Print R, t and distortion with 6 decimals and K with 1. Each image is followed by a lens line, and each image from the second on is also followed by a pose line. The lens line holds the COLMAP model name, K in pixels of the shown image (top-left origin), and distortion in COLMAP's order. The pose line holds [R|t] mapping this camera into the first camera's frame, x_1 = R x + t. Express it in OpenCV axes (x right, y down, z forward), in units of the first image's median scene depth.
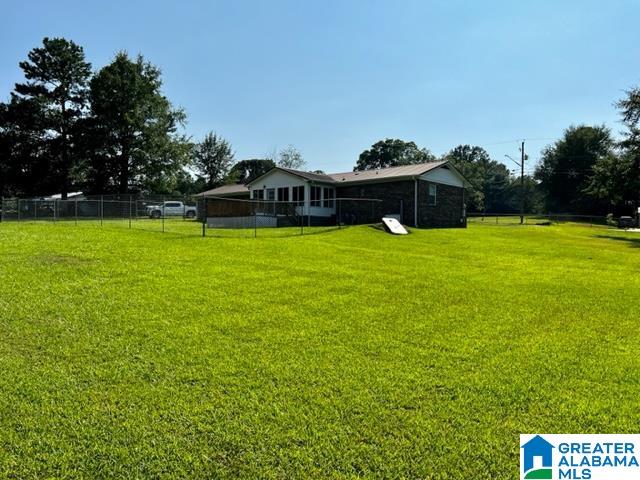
lens RADIAL K [[472.8, 0, 320.0], [0, 472.8, 240.0], [0, 0, 1]] dist [0.001785, -0.000659]
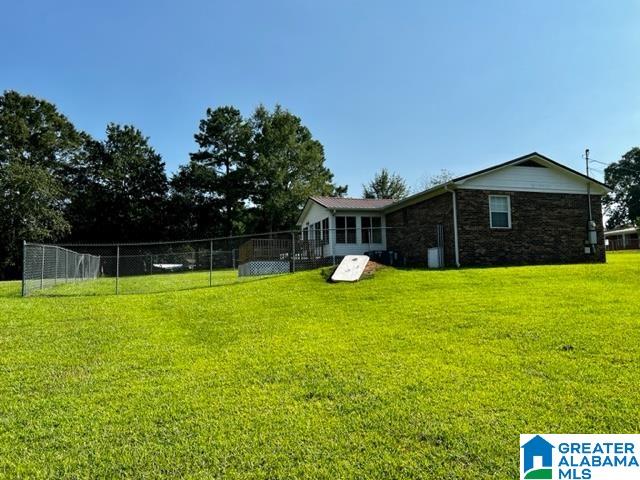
lens RADIAL K [[472.8, 0, 320.0], [0, 472.8, 240.0], [0, 0, 1]] dist [0.001785, -0.000659]
pose [[0.840863, -0.071409, -0.536516, 0.334731], [0.023647, 0.995159, -0.095393, -0.005924], [0.540730, 0.067526, 0.838481, 0.332790]]
